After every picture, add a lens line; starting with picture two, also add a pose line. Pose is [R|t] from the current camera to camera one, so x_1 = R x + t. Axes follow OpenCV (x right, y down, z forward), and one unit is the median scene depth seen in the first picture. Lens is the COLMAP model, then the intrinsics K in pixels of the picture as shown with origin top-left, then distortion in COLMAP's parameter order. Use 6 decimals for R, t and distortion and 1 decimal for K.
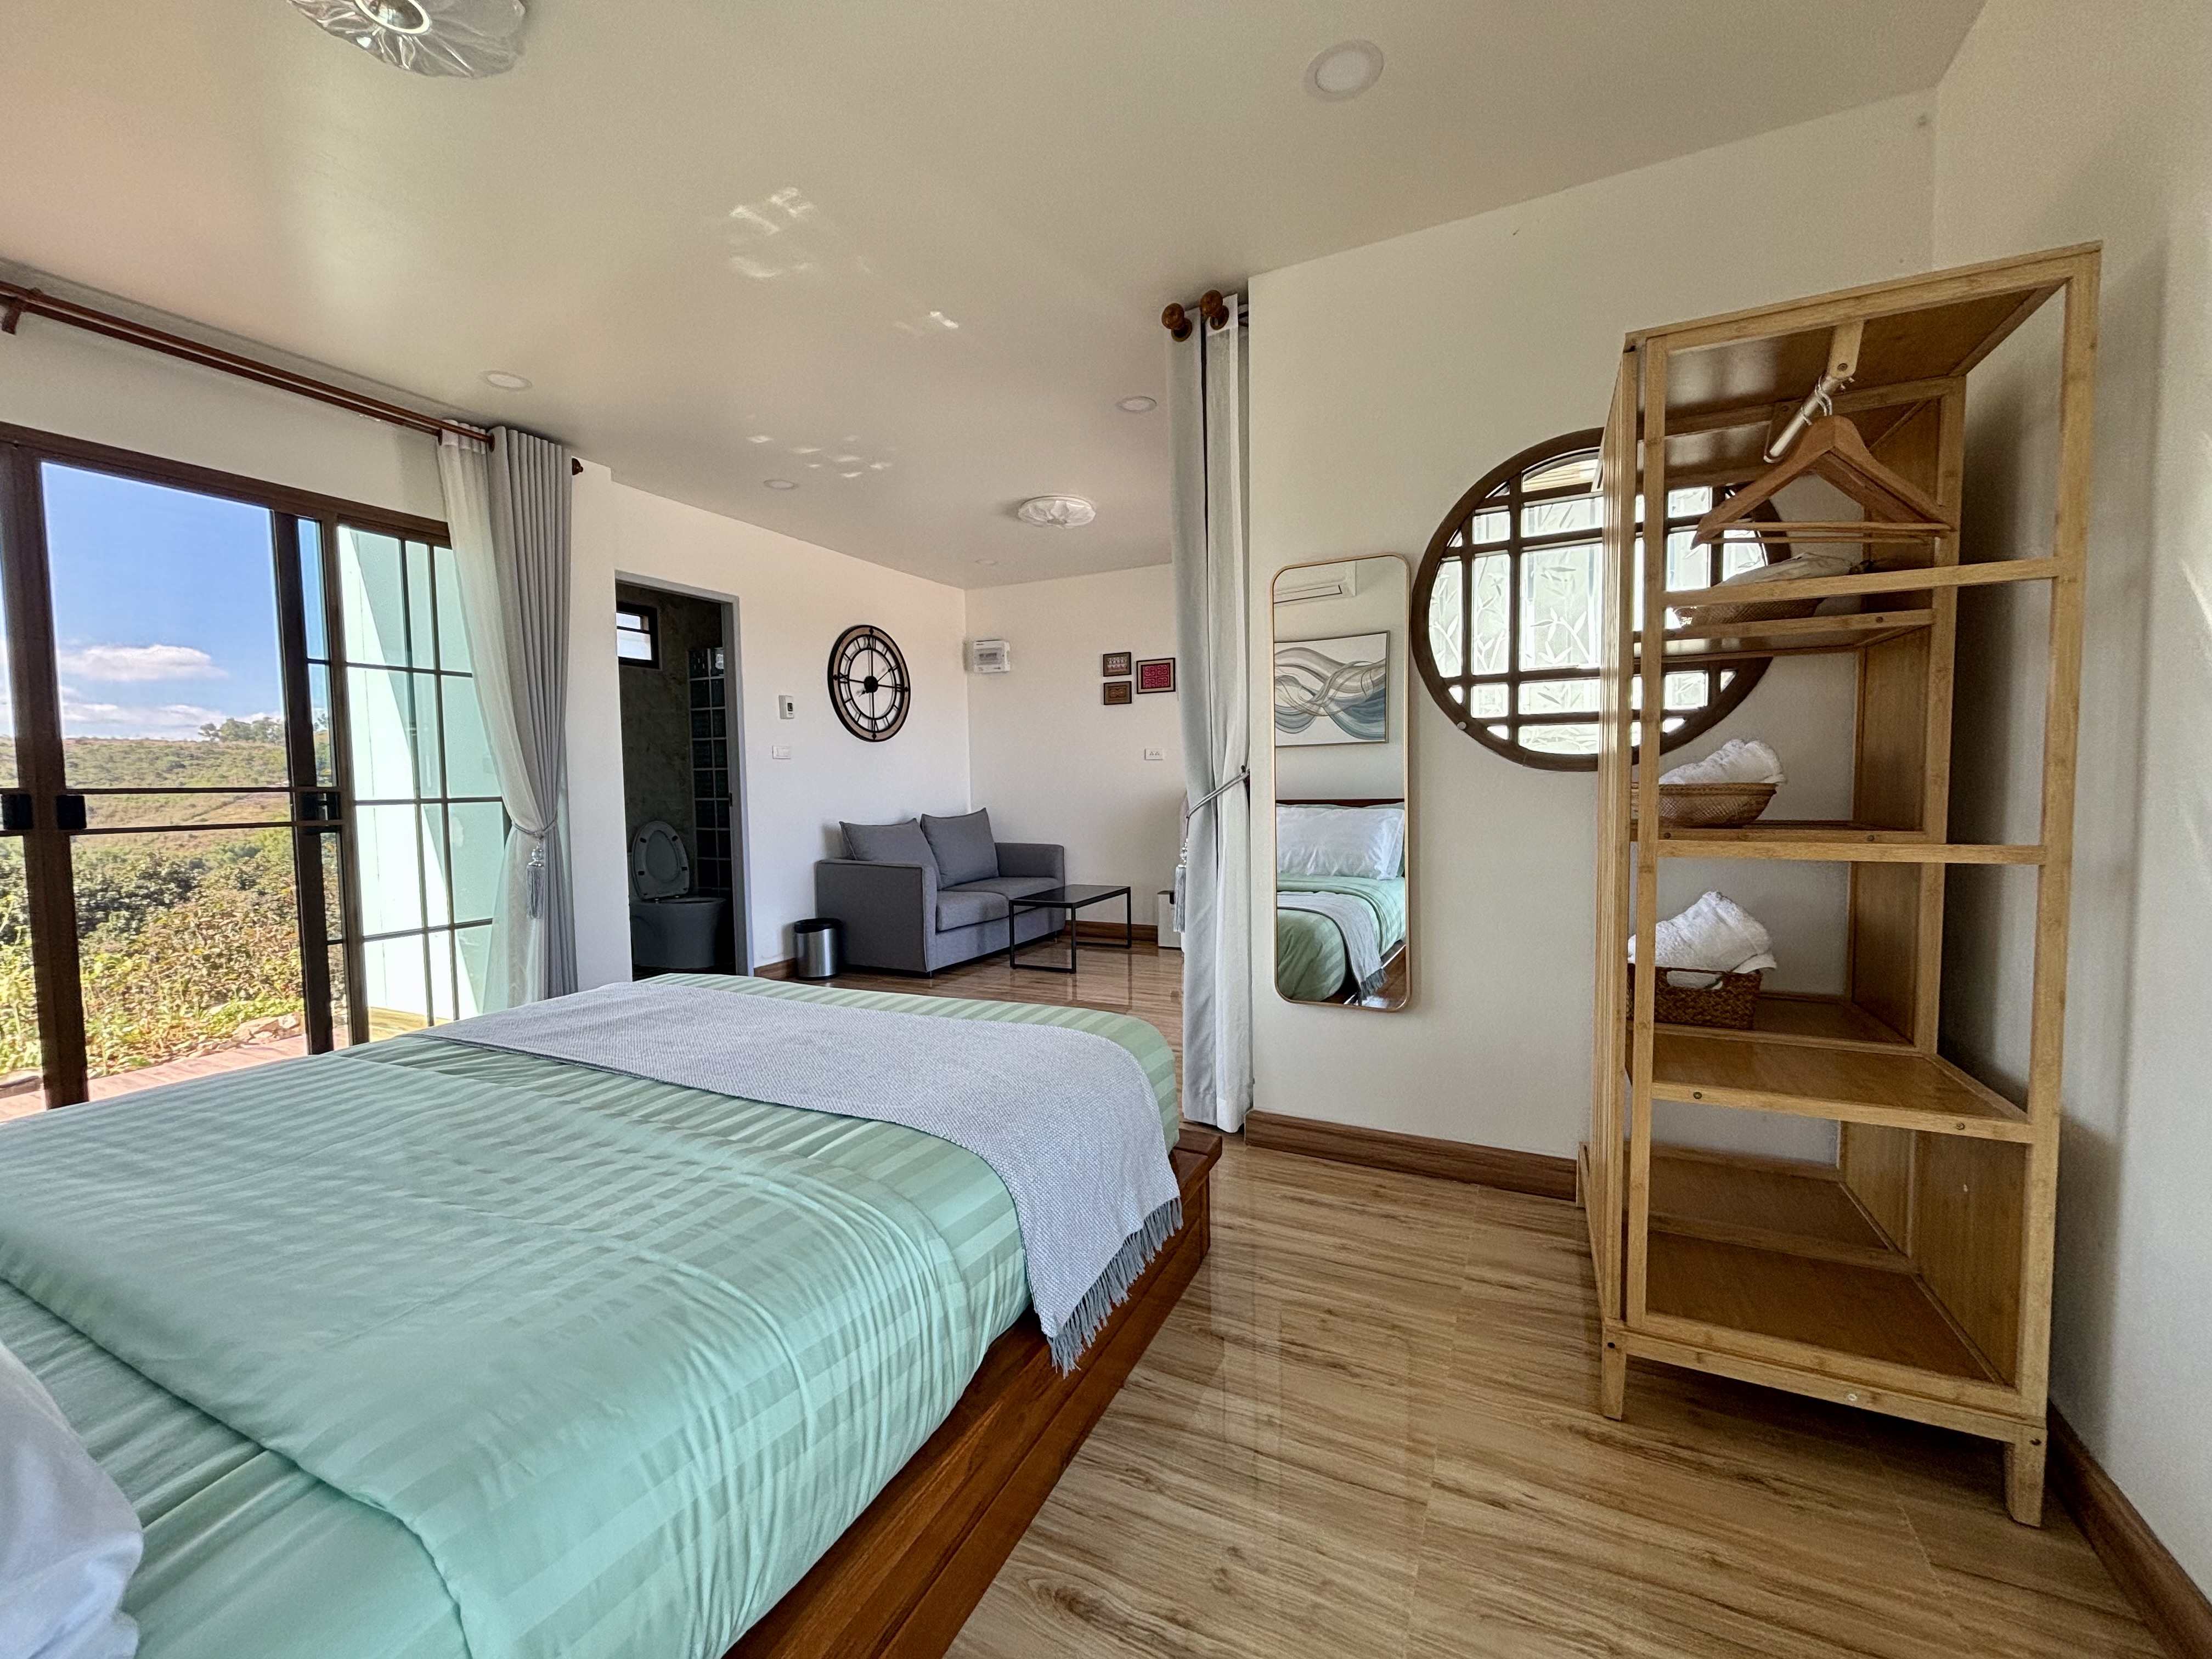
lens RADIAL K [[949.4, 0, 1117.7], [0, 949.4, 845.4], [0, 0, 1]] dist [0.001901, -0.000022]
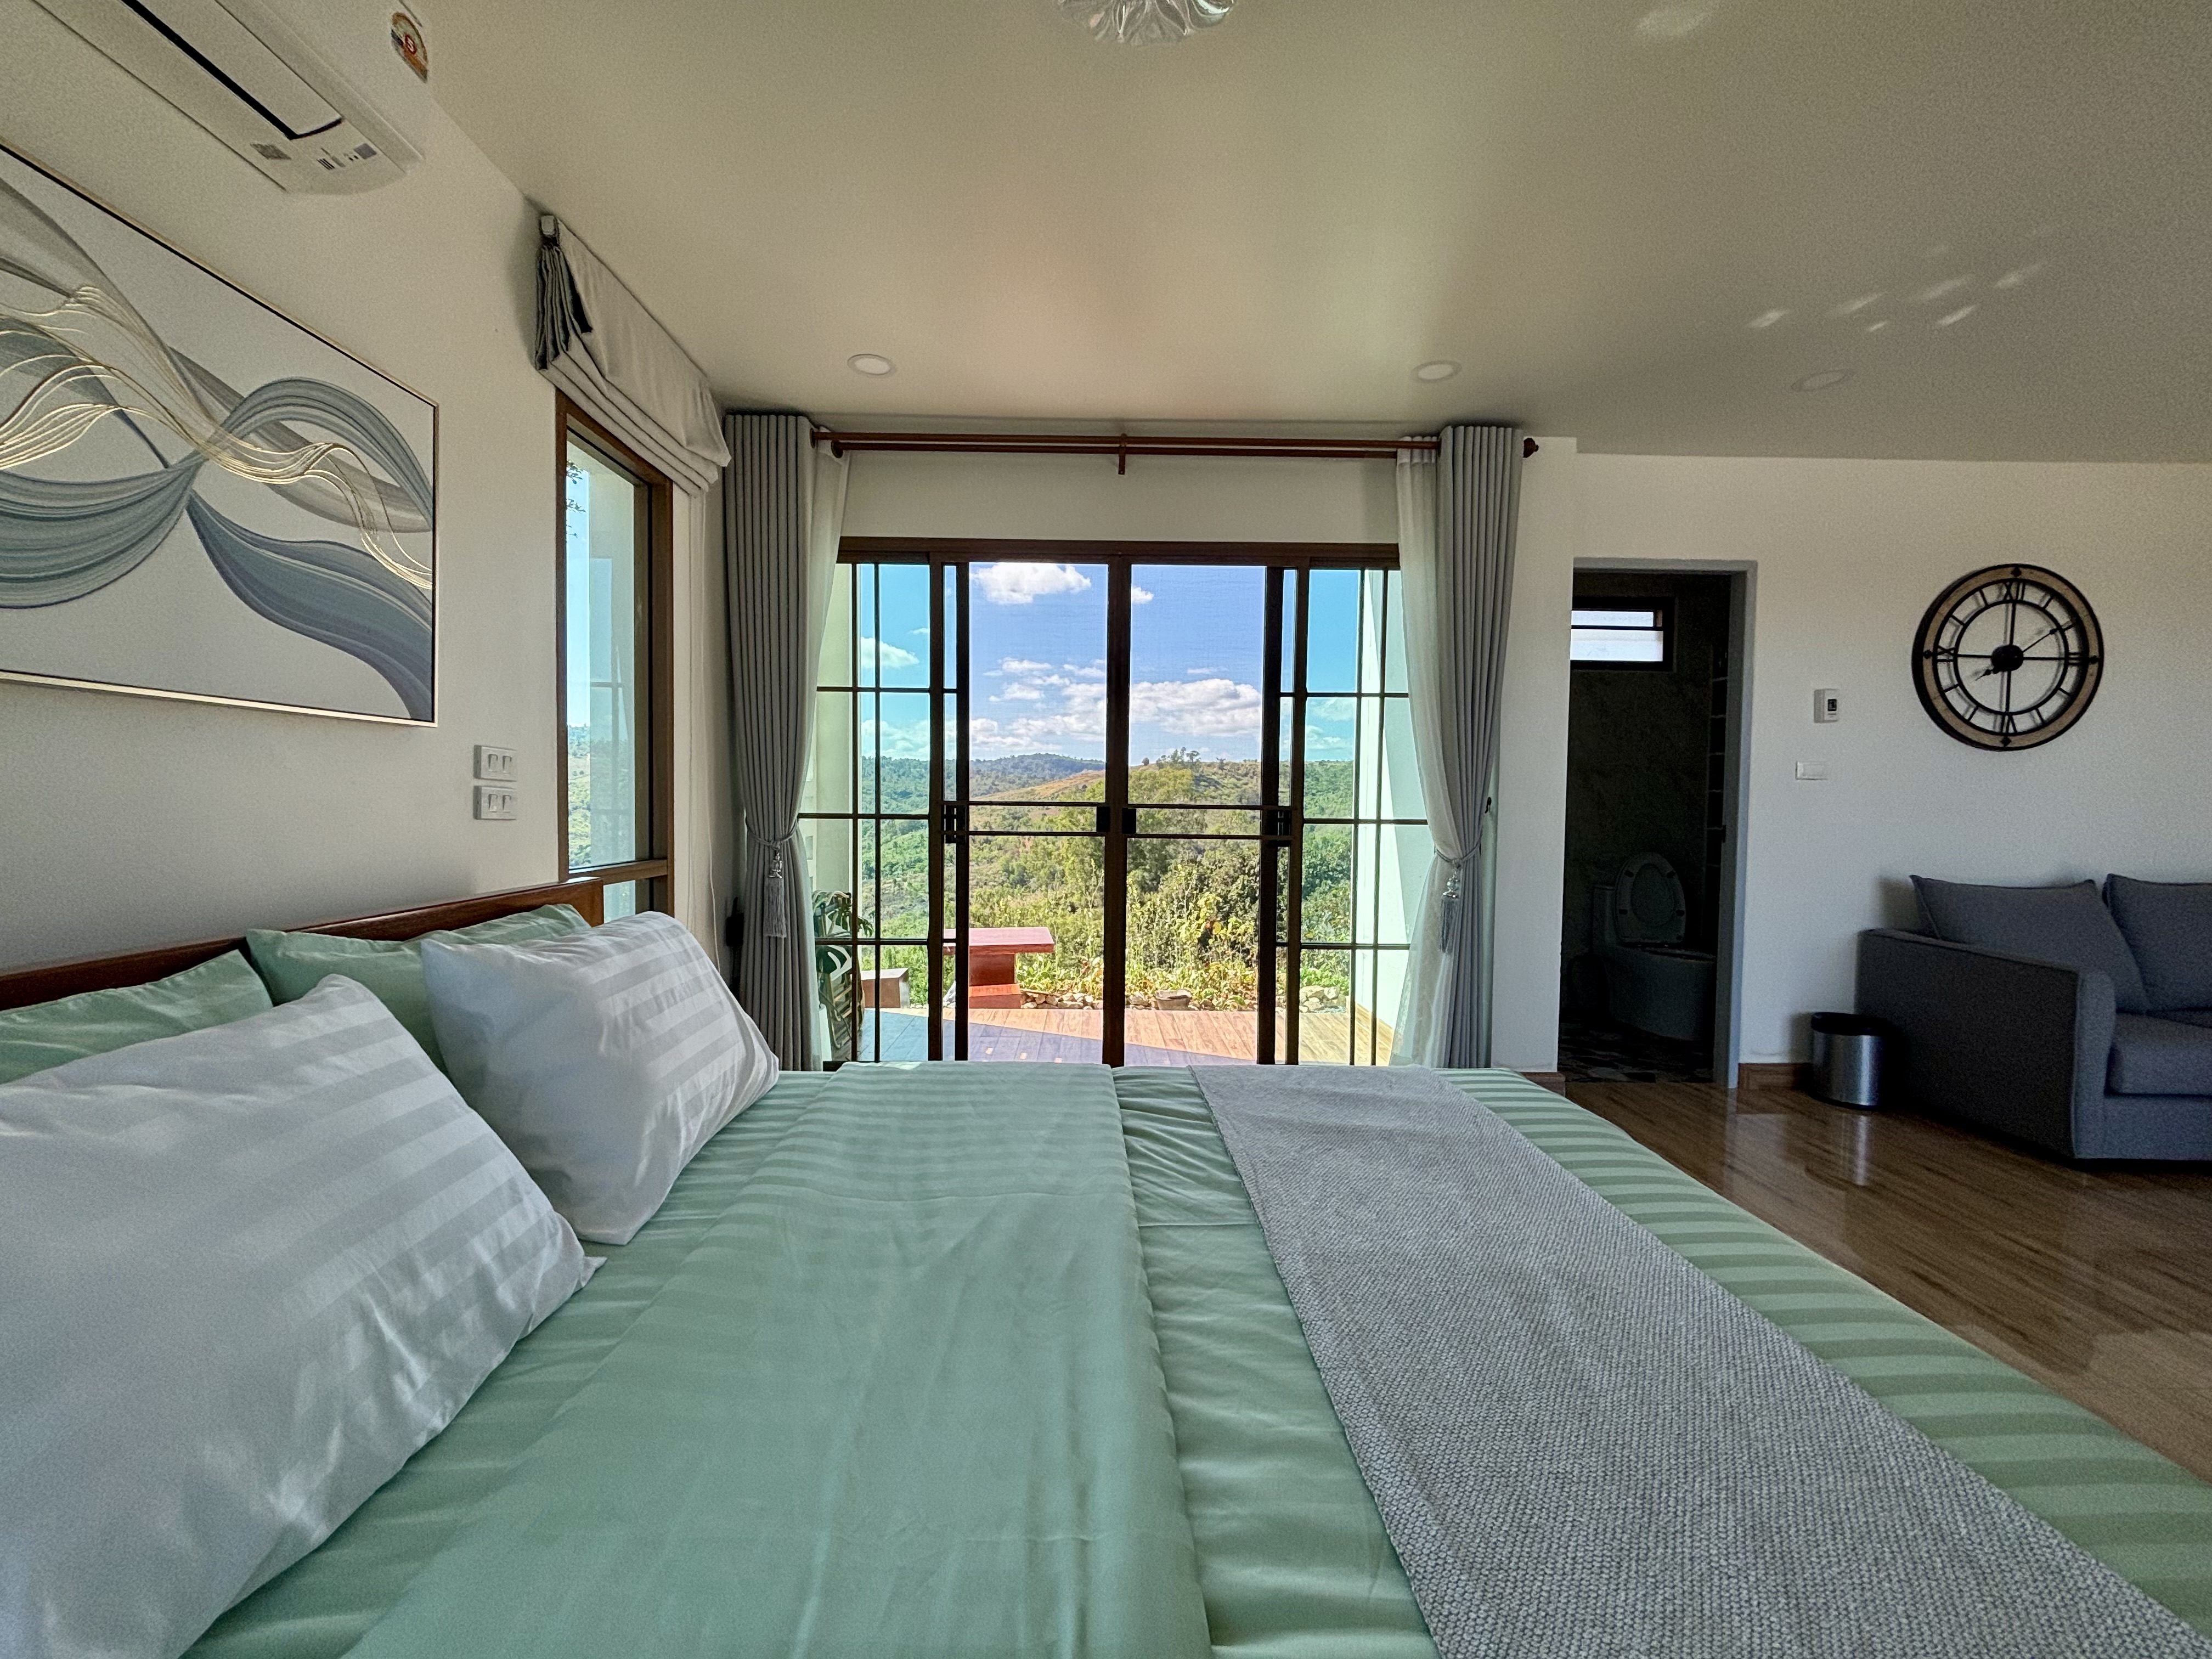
lens RADIAL K [[900.7, 0, 1100.7], [0, 900.7, 831.7], [0, 0, 1]] dist [0.007797, 0.000017]
pose [[0.451815, 0.054621, -0.890438, 0.008411], [-0.076925, 0.996792, 0.022113, -0.026623], [0.888789, 0.058506, 0.454567, 0.229471]]
